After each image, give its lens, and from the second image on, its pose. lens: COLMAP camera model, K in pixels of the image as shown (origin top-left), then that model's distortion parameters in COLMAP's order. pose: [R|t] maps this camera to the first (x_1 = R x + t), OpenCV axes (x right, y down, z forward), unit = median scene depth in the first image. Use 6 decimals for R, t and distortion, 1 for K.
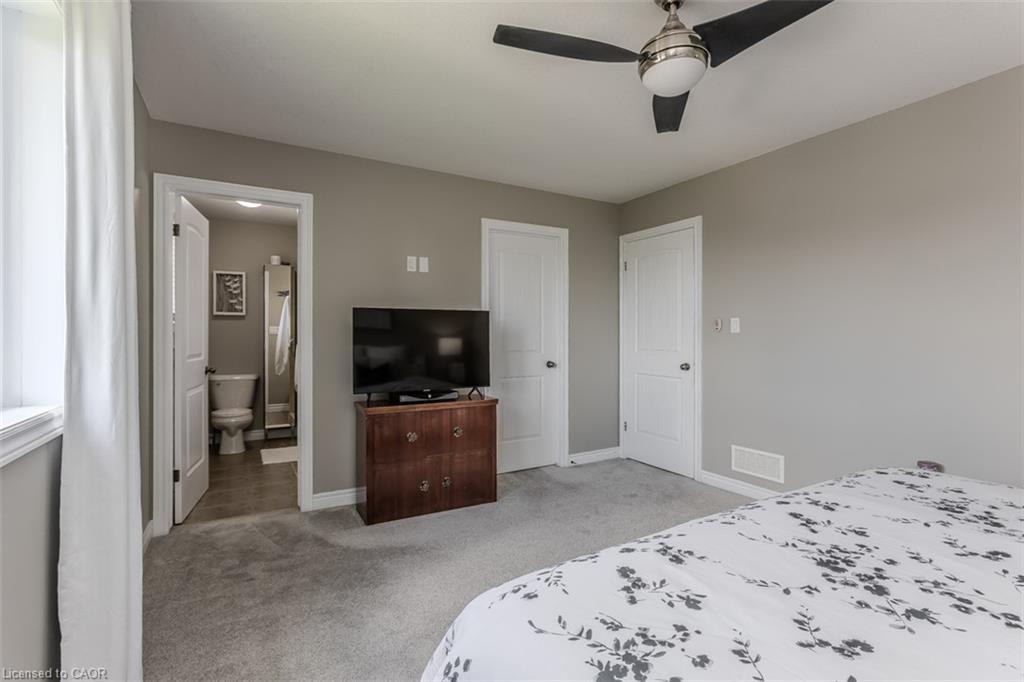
lens RADIAL K [[467.8, 0, 510.5], [0, 467.8, 340.6], [0, 0, 1]] dist [-0.003363, 0.000104]
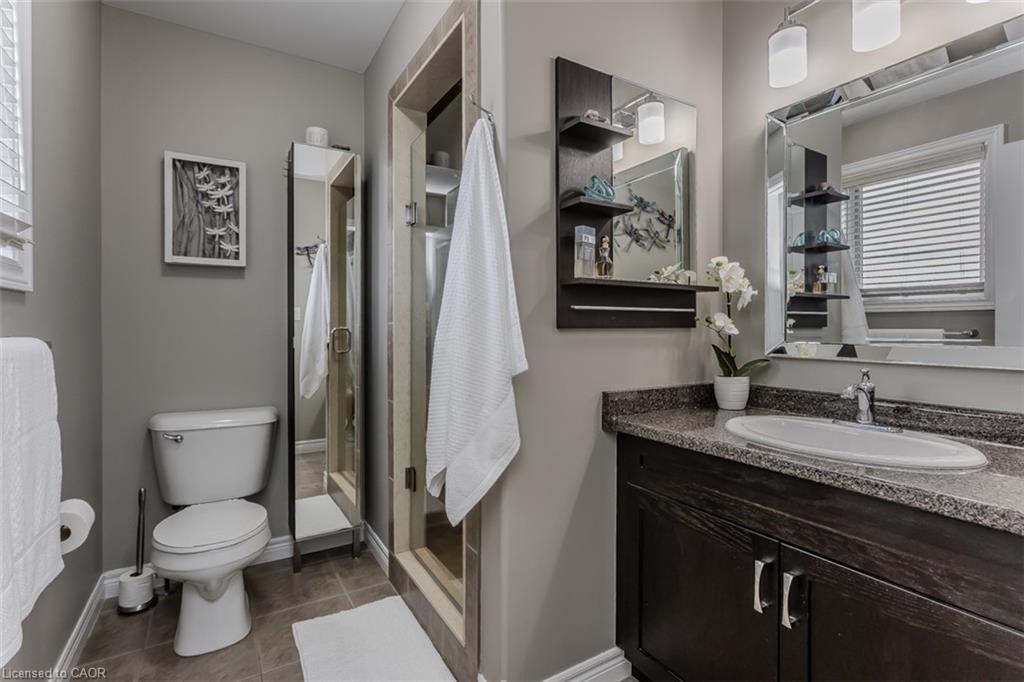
lens RADIAL K [[467.8, 0, 512.0], [0, 467.8, 334.7], [0, 0, 1]] dist [-0.003363, 0.000104]
pose [[0.999981, -0.005765, 0.001973, -0.337232], [0.005752, 0.999961, 0.006627, 0.004328], [-0.002011, -0.006616, 0.999976, 0.592131]]
